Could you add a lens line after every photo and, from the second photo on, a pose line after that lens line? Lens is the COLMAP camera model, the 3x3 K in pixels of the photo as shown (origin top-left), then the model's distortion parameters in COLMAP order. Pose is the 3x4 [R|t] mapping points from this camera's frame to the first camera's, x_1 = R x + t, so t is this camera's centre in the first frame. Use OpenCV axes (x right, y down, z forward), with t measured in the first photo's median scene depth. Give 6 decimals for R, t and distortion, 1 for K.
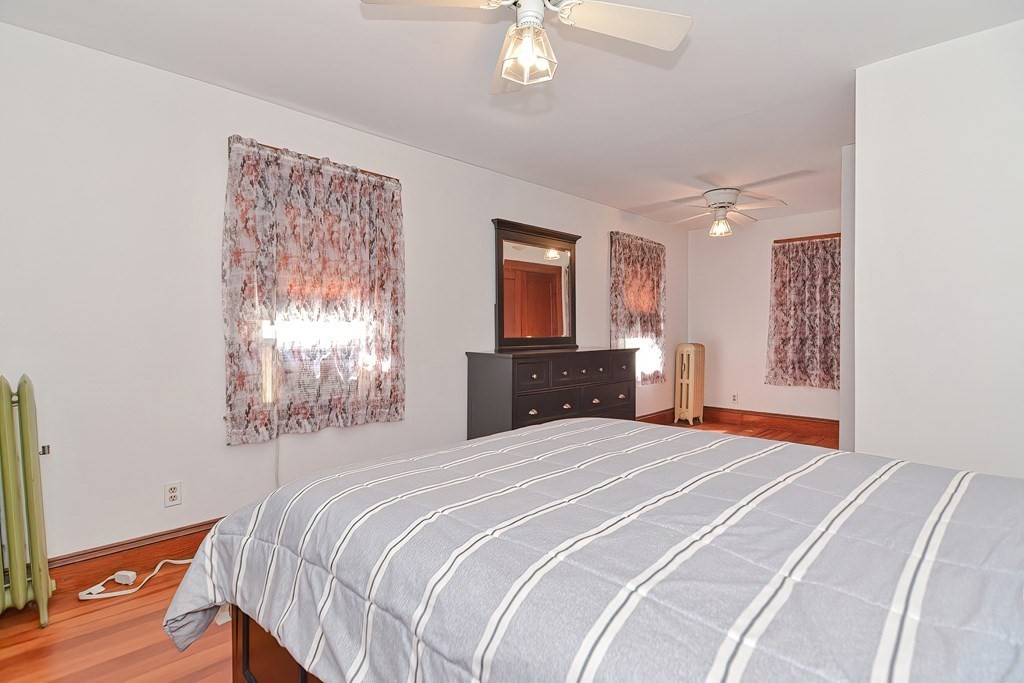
lens RADIAL K [[498.1, 0, 510.7], [0, 498.1, 337.1], [0, 0, 1]] dist [0.002674, -0.007981]
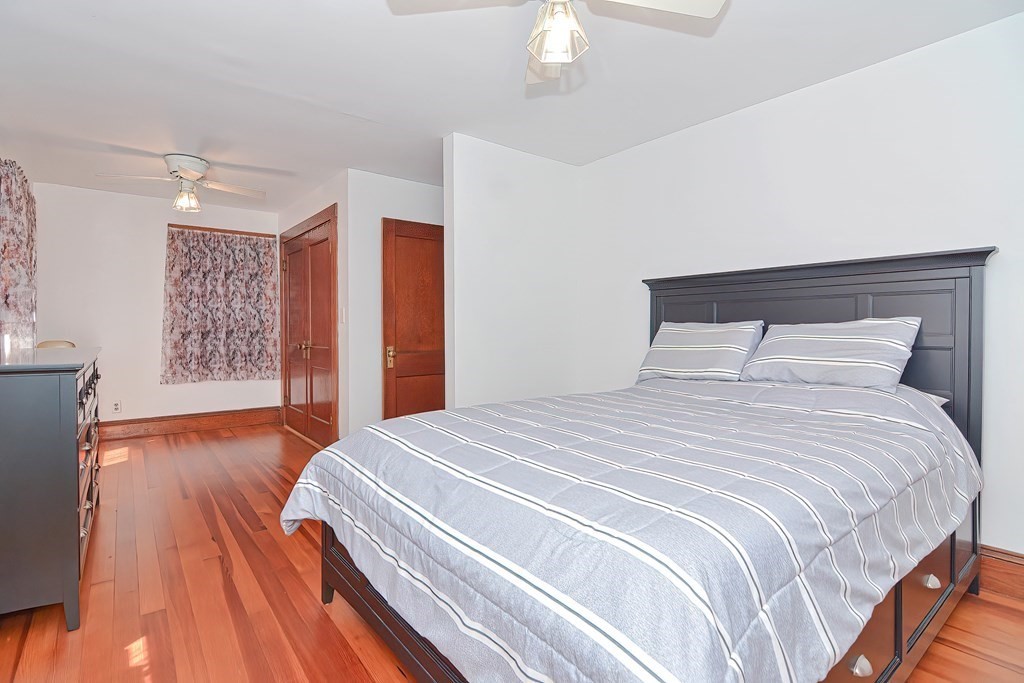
lens RADIAL K [[498.1, 0, 510.5], [0, 498.1, 339.7], [0, 0, 1]] dist [0.002674, -0.007981]
pose [[0.111910, -0.024698, 0.993411, -0.312135], [0.012785, 0.999644, 0.023413, 0.002559], [-0.993636, 0.010081, 0.112186, 0.303465]]
